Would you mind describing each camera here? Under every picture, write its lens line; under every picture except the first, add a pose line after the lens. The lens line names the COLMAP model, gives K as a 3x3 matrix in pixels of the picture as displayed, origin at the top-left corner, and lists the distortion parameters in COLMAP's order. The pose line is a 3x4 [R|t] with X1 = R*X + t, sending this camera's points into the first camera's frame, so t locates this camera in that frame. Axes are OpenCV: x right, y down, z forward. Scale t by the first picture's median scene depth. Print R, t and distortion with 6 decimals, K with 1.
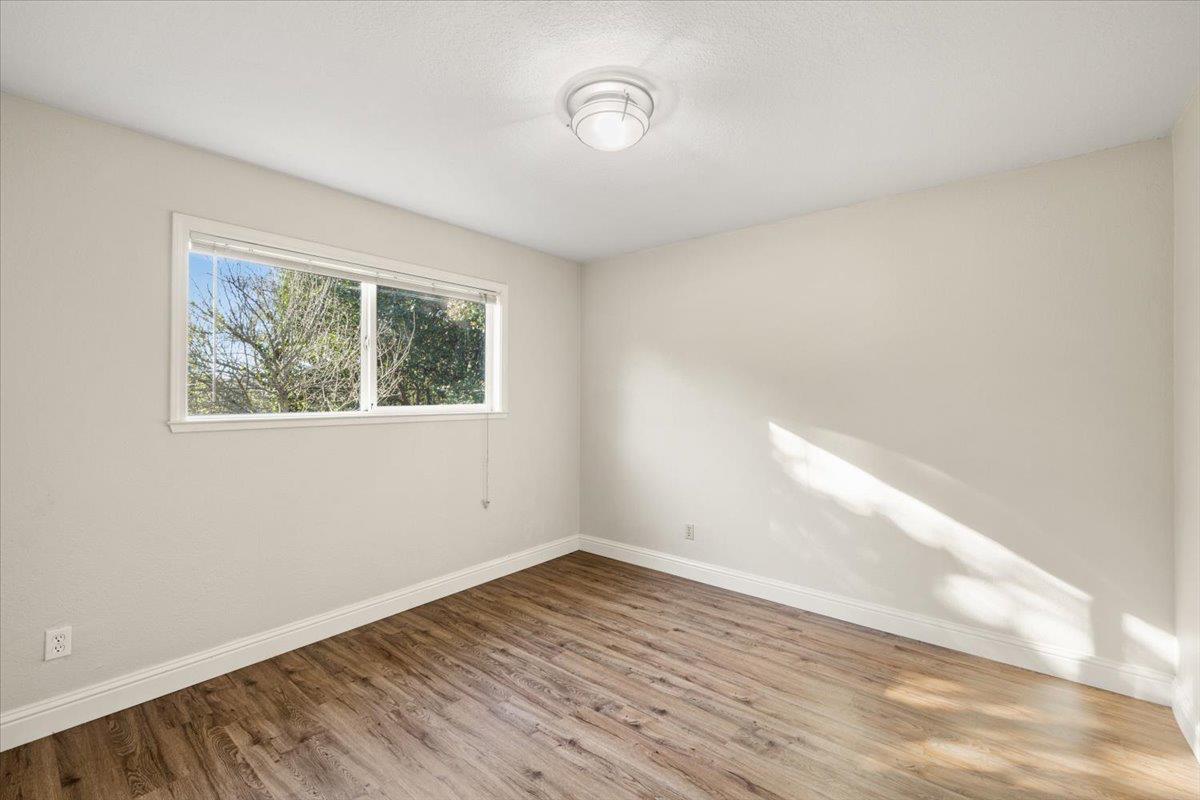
lens RADIAL K [[504.0, 0, 614.5], [0, 504.0, 396.3], [0, 0, 1]] dist [0.012341, -0.000444]
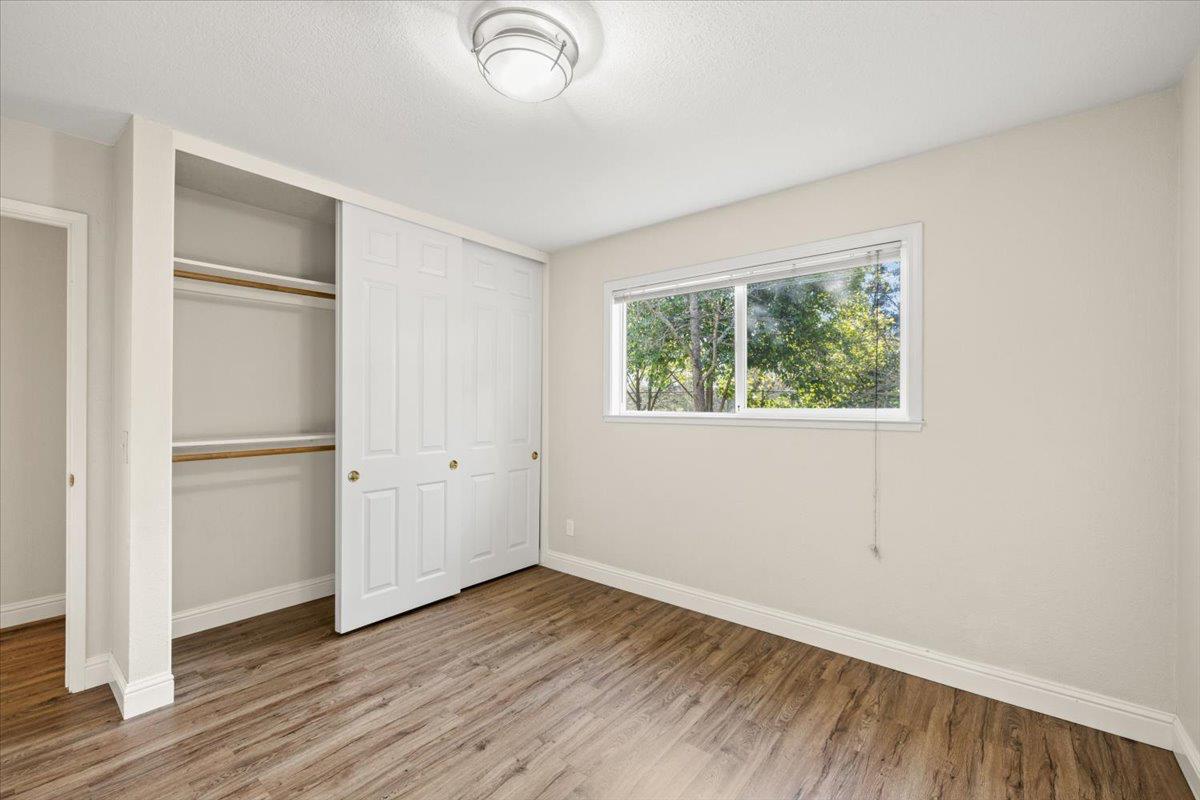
lens RADIAL K [[504.0, 0, 579.1], [0, 504.0, 403.1], [0, 0, 1]] dist [0.012341, -0.000444]
pose [[-0.018836, 0.003111, -0.999818, 0.568751], [0.002198, 0.999993, 0.003070, 0.006356], [0.999820, -0.002140, -0.018843, 0.761347]]
